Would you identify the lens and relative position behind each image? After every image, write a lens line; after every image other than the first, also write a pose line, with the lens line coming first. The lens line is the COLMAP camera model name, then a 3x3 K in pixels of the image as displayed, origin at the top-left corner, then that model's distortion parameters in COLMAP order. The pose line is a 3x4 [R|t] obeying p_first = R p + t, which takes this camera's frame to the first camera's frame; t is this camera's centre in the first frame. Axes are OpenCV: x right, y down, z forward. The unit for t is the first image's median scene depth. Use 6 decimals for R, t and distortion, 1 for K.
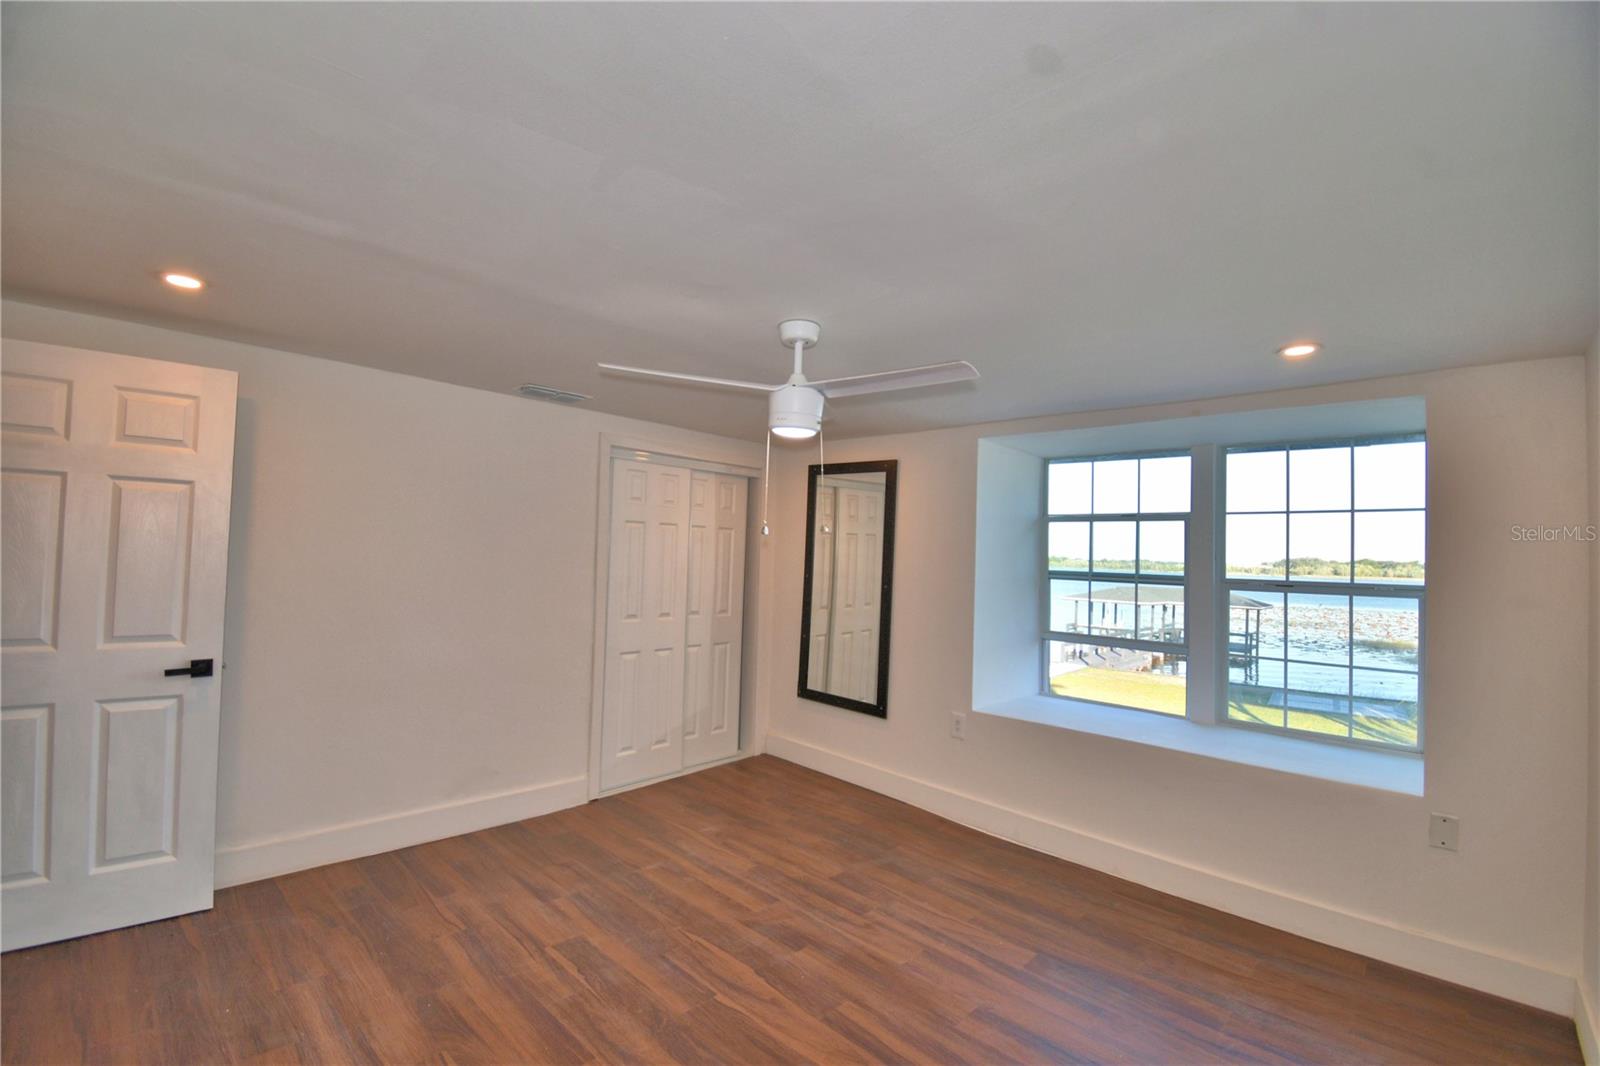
lens RADIAL K [[726.6, 0, 800.0], [0, 726.6, 533.0], [0, 0, 1]] dist [0.015695, -0.025824]
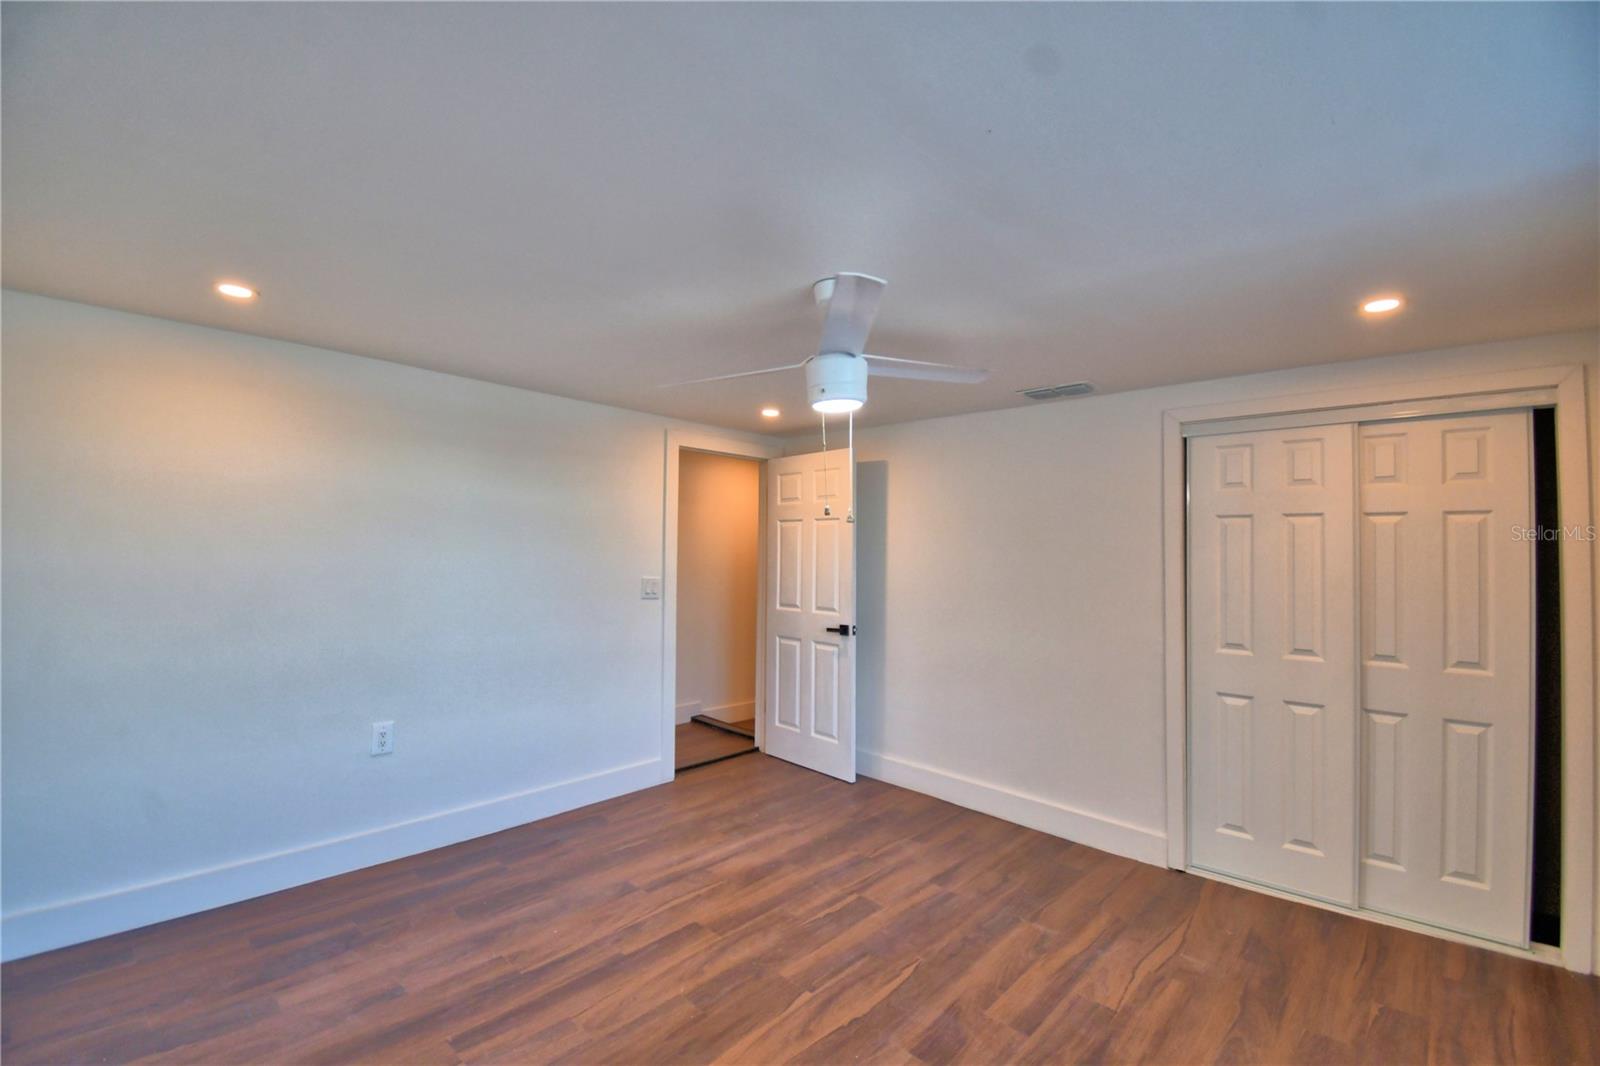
lens RADIAL K [[726.6, 0, 800.0], [0, 726.6, 533.0], [0, 0, 1]] dist [0.015695, -0.025824]
pose [[-0.035606, -0.069188, -0.996968, 0.725526], [0.008402, 0.997545, -0.069529, 0.068056], [0.999331, -0.010852, -0.034937, 0.821112]]
